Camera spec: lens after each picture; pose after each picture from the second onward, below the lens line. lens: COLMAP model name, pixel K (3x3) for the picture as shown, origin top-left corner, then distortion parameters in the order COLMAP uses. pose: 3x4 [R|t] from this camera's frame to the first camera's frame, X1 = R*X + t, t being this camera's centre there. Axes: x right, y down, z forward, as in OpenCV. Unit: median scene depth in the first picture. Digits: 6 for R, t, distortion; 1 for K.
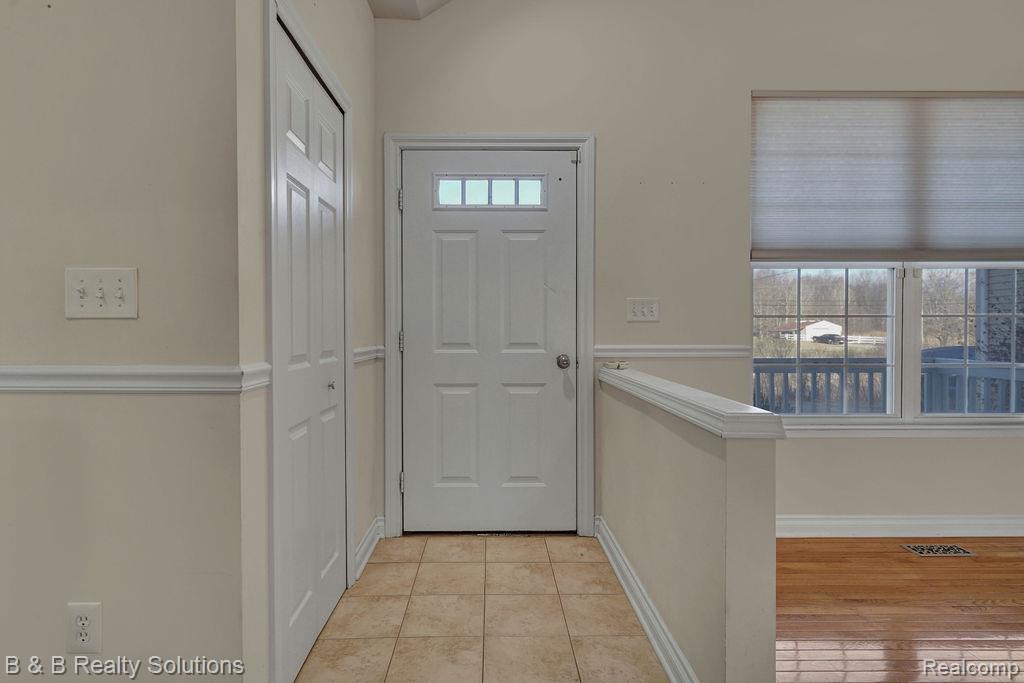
lens RADIAL K [[545.9, 0, 508.0], [0, 545.9, 341.6], [0, 0, 1]] dist [0.003576, 0.001564]
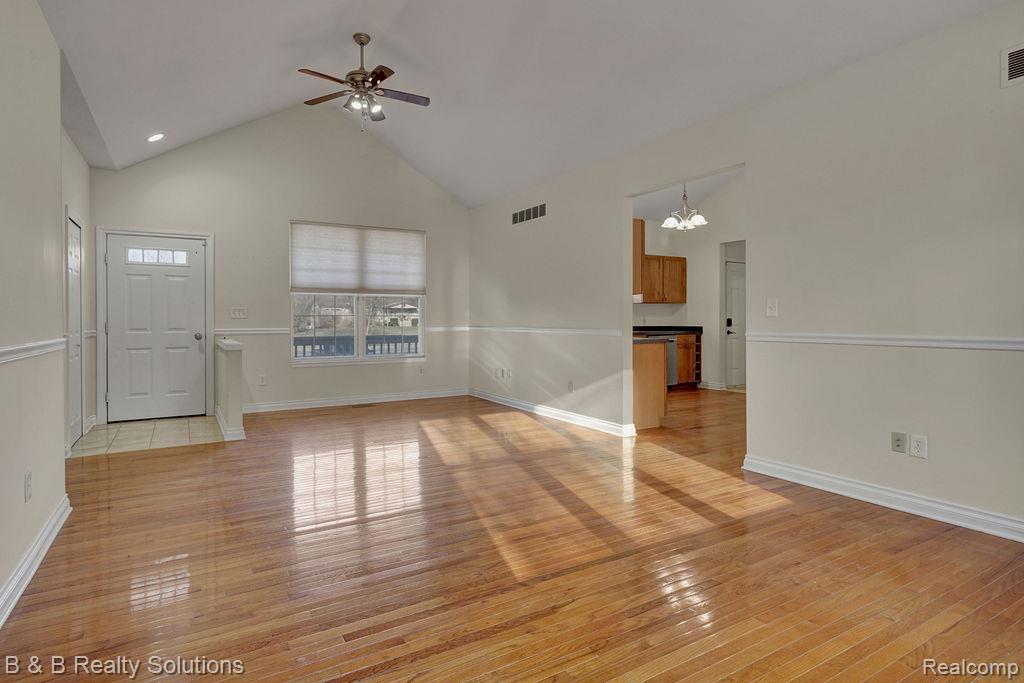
lens RADIAL K [[545.9, 0, 505.5], [0, 545.9, 320.0], [0, 0, 1]] dist [0.003576, 0.001564]
pose [[0.872930, -0.001739, 0.487843, 0.106969], [0.005337, 0.999968, -0.005984, -0.010163], [-0.487816, 0.007828, 0.872911, -1.497637]]
